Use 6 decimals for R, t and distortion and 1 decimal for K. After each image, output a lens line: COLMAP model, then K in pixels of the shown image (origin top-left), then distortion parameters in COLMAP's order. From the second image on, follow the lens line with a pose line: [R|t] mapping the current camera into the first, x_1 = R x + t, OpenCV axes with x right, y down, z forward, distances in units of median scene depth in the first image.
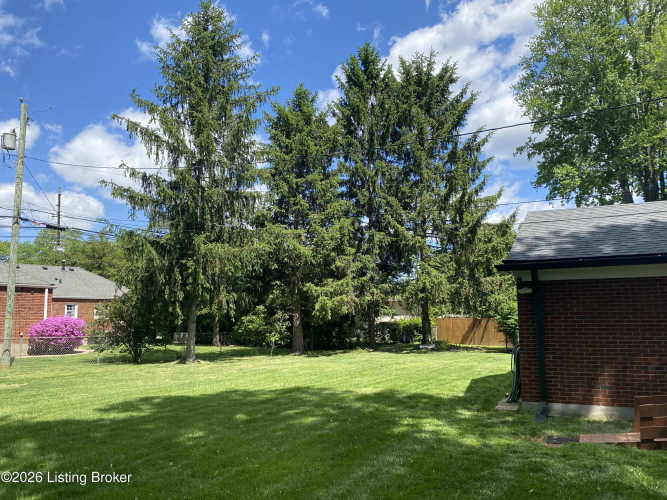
lens RADIAL K [[548.3, 0, 335.2], [0, 548.3, 252.8], [0, 0, 1]] dist [0.040597, -0.020978]
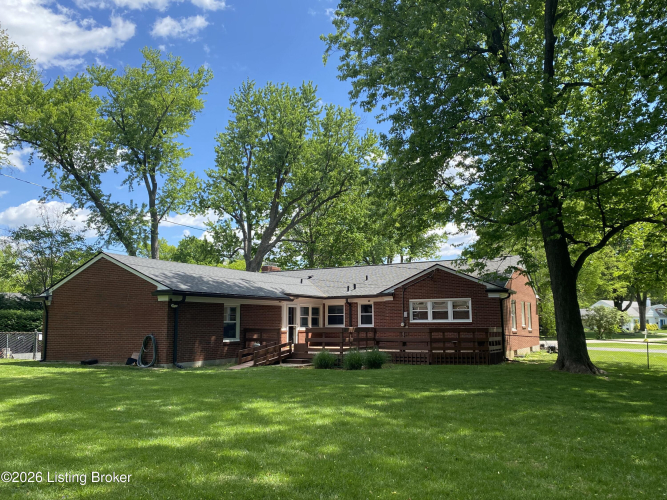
lens RADIAL K [[548.3, 0, 334.9], [0, 548.3, 251.7], [0, 0, 1]] dist [0.040597, -0.020978]
pose [[0.073773, 0.143991, 0.986825, -0.559979], [-0.125303, 0.983018, -0.134068, 0.025711], [-0.989372, -0.113762, 0.090563, 0.104945]]
